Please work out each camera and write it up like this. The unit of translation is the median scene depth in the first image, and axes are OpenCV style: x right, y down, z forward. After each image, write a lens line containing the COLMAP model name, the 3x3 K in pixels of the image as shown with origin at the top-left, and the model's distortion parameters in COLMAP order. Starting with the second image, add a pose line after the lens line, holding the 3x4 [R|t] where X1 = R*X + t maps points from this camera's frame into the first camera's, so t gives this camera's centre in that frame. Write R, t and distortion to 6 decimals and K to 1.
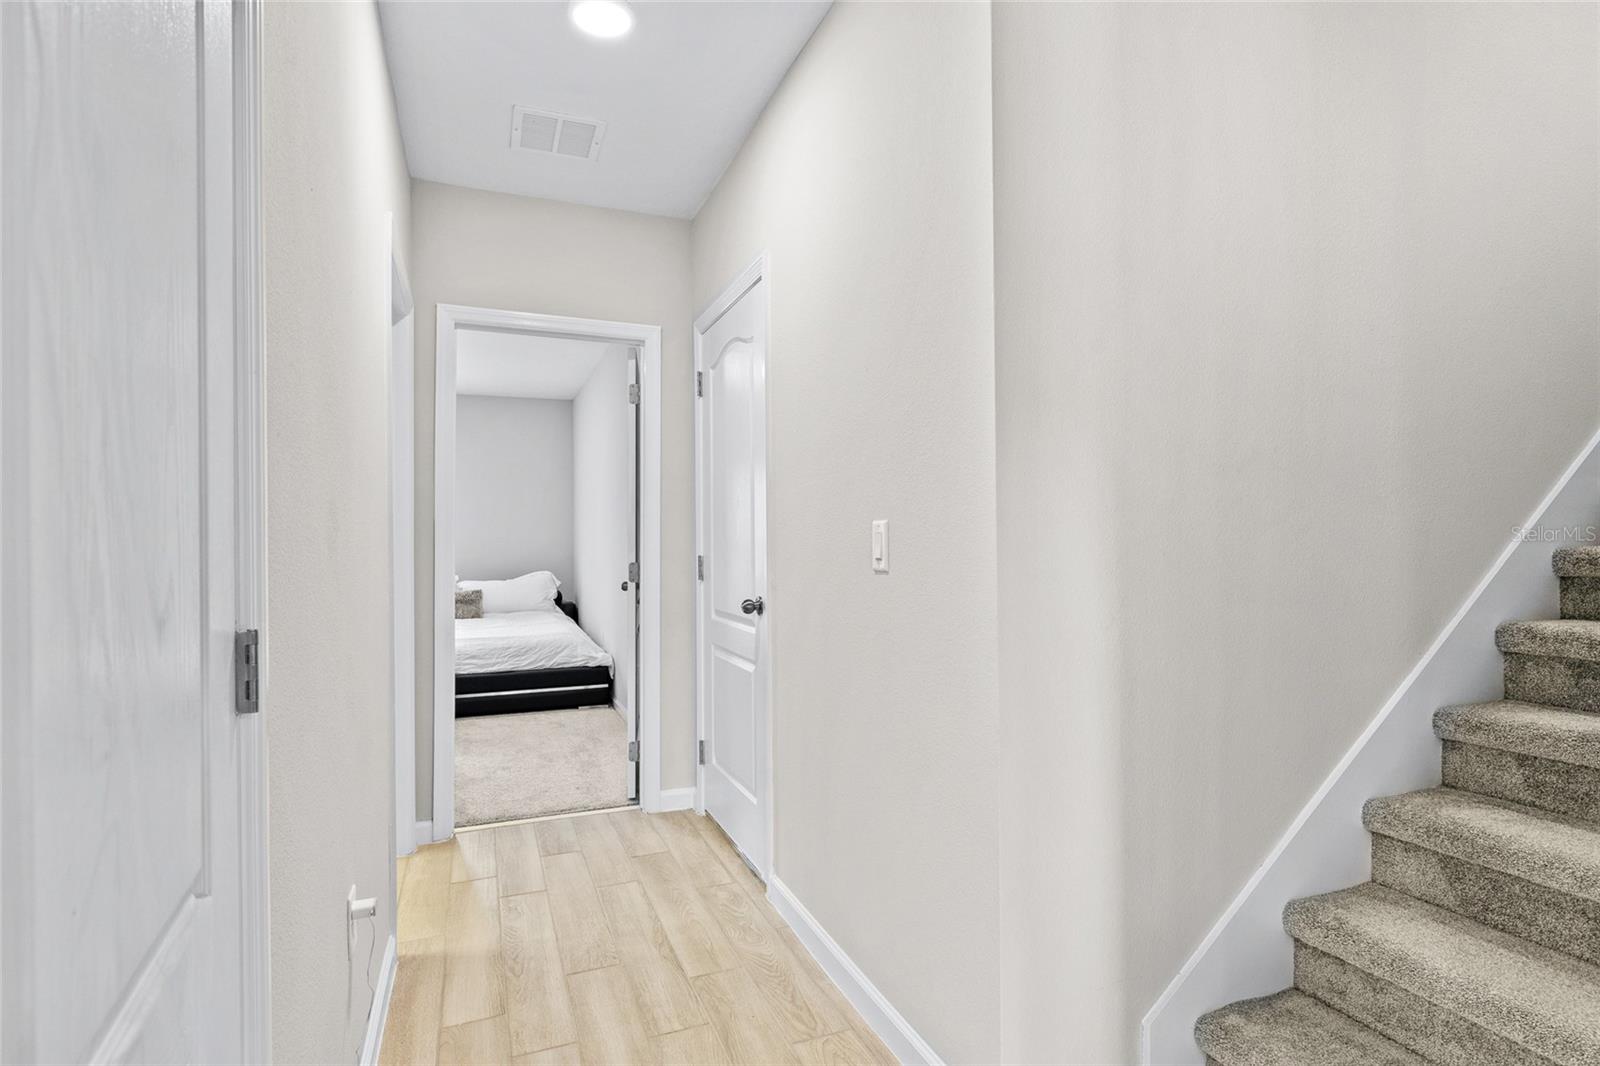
lens RADIAL K [[791.3, 0, 803.6], [0, 791.3, 537.9], [0, 0, 1]] dist [-0.005855, -0.000032]
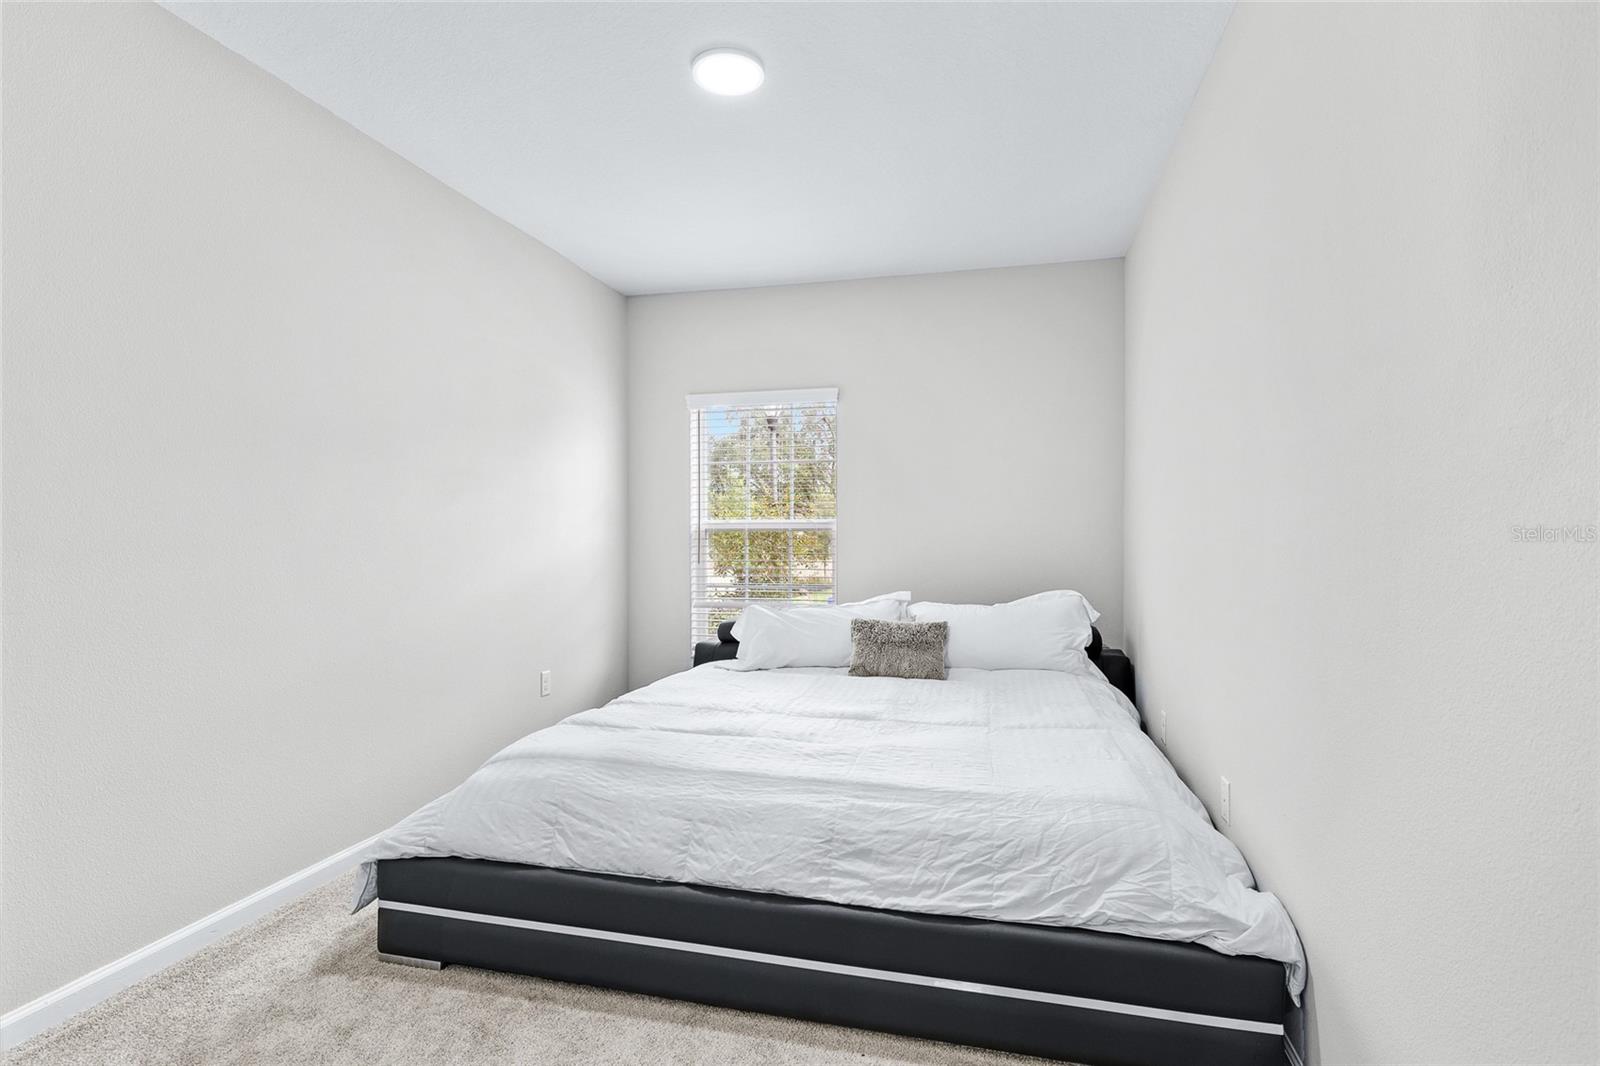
lens RADIAL K [[791.3, 0, 801.5], [0, 791.3, 532.3], [0, 0, 1]] dist [-0.005855, -0.000032]
pose [[0.801046, 0.004914, -0.598582, -0.170572], [-0.002349, 0.999984, 0.005066, 0.002956], [0.598598, -0.002652, 0.801045, 0.522506]]
